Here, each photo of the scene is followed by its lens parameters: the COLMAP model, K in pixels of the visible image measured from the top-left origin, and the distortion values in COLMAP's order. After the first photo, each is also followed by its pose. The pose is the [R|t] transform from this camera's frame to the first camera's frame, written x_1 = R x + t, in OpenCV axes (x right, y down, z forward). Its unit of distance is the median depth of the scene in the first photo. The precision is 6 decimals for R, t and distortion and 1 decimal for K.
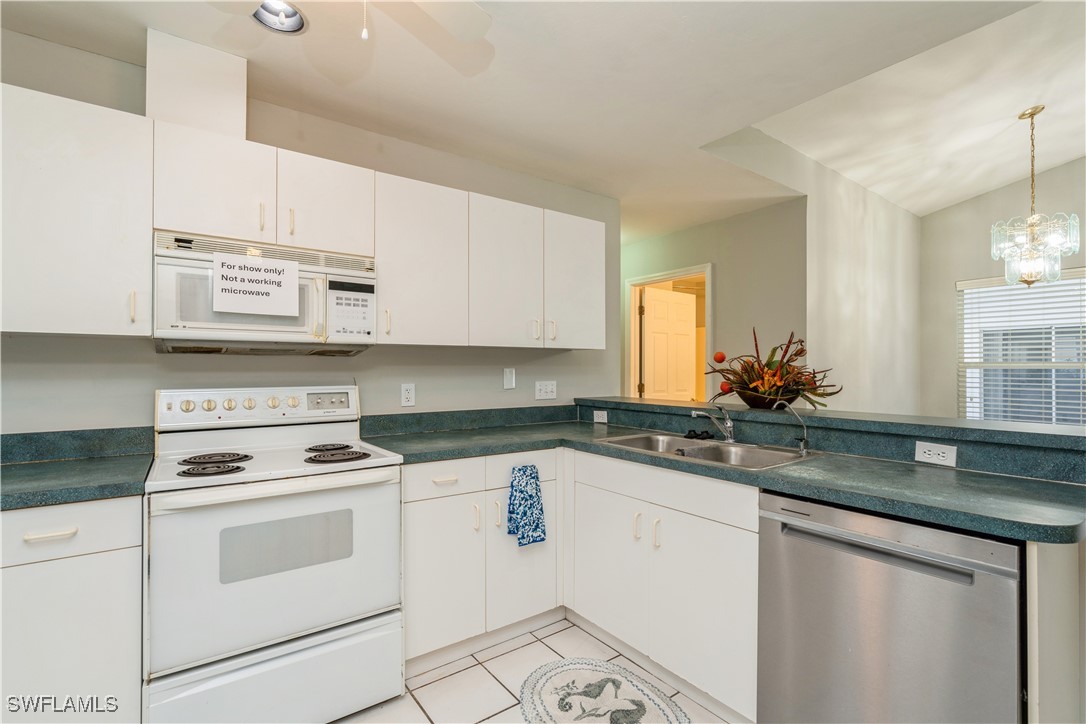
lens RADIAL K [[496.4, 0, 545.6], [0, 496.4, 365.6], [0, 0, 1]] dist [-0.004034, 0.000454]
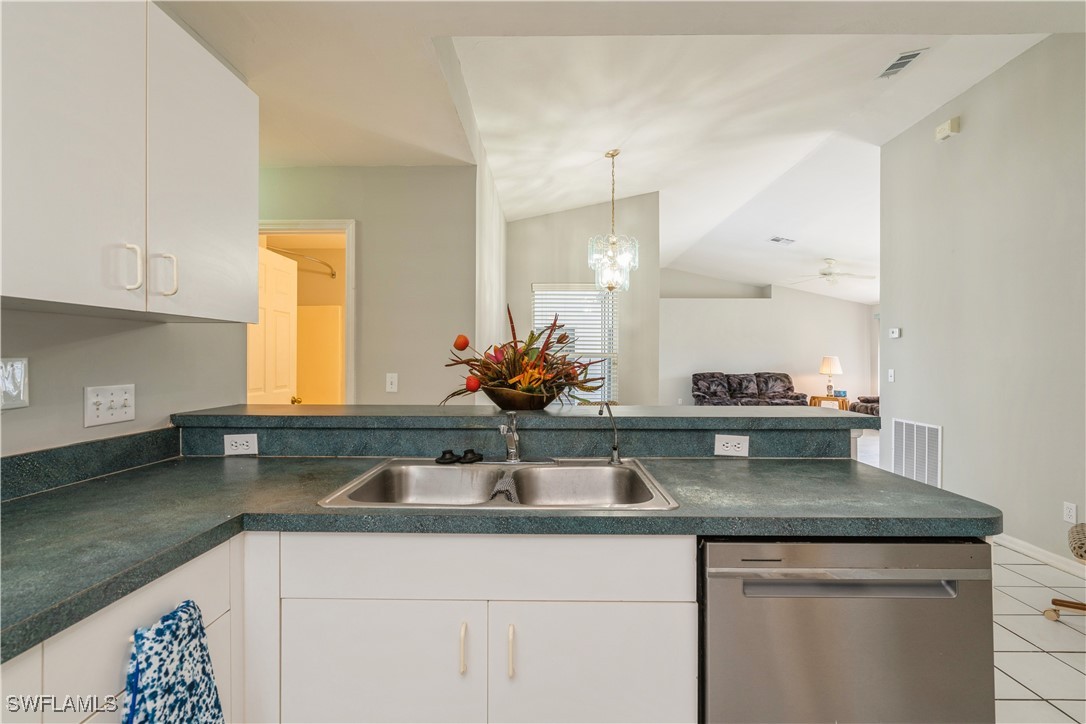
lens RADIAL K [[496.4, 0, 547.6], [0, 496.4, 356.4], [0, 0, 1]] dist [-0.004034, 0.000454]
pose [[0.608324, 0.002617, 0.793684, -0.165978], [-0.006202, 0.999980, 0.001456, 0.001765], [-0.793664, -0.005808, 0.608328, 0.535013]]
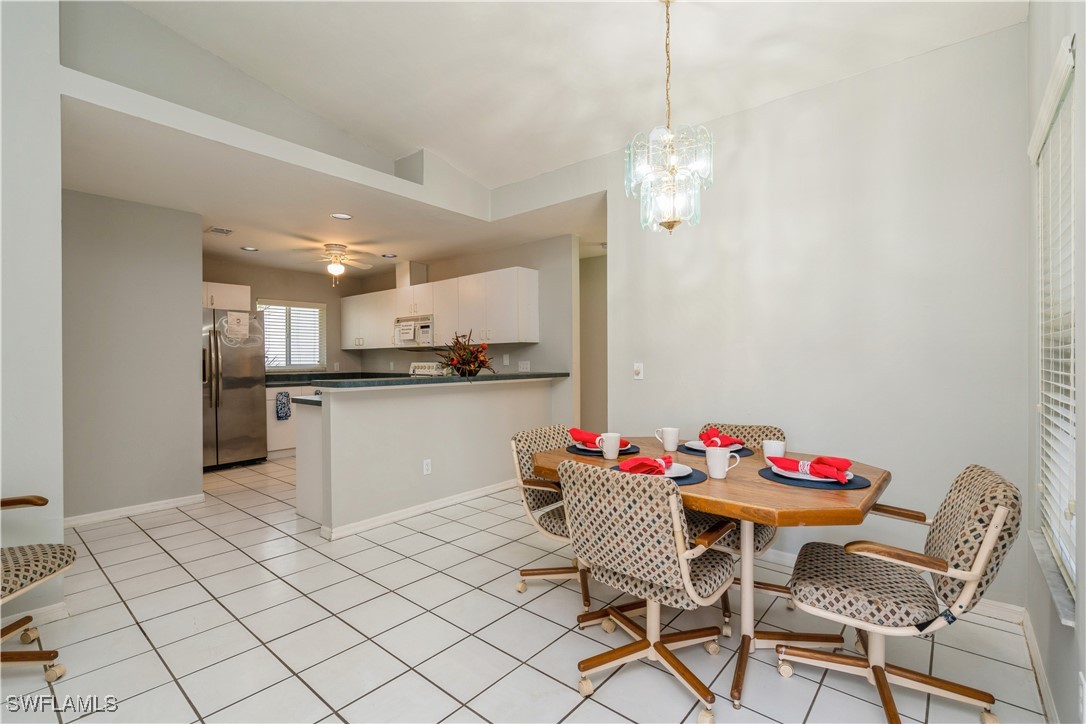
lens RADIAL K [[496.4, 0, 544.9], [0, 496.4, 361.6], [0, 0, 1]] dist [-0.004034, 0.000454]
pose [[0.224660, -0.002091, -0.974435, 2.347647], [0.016693, 0.999859, 0.001703, 0.043592], [0.974294, -0.016648, 0.224663, 0.951625]]
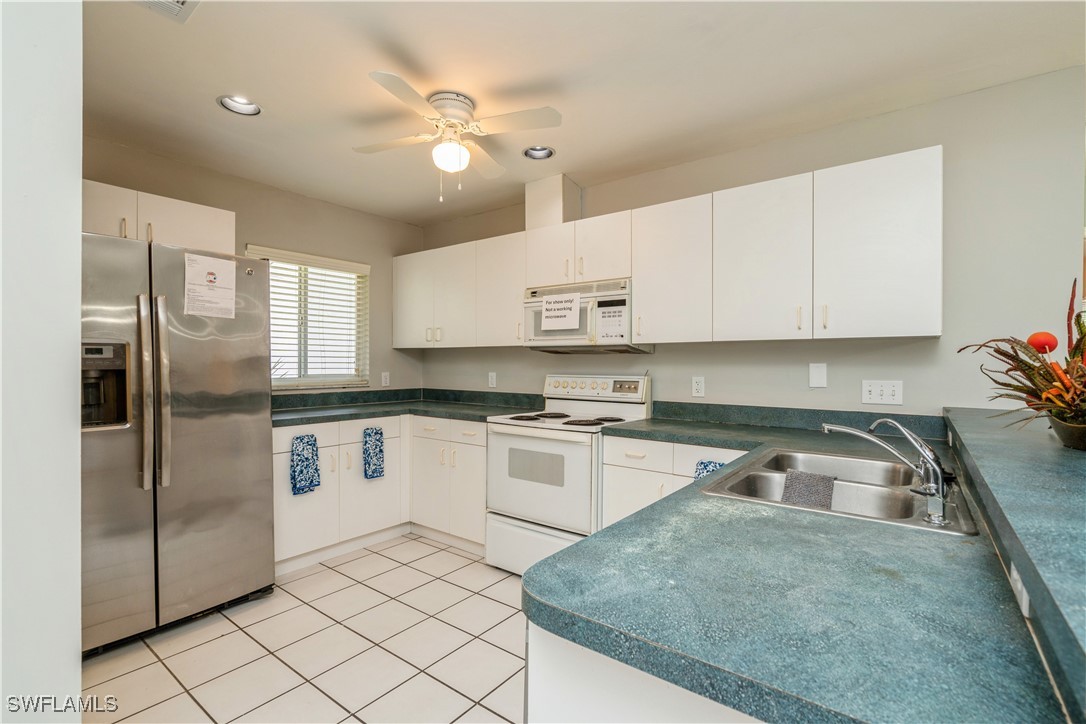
lens RADIAL K [[496.4, 0, 543.3], [0, 496.4, 370.0], [0, 0, 1]] dist [-0.004034, 0.000454]
pose [[0.280916, 0.015072, -0.959614, 0.808110], [0.003729, 0.999852, 0.016795, 0.001692], [0.959725, -0.008297, 0.280818, 0.402281]]
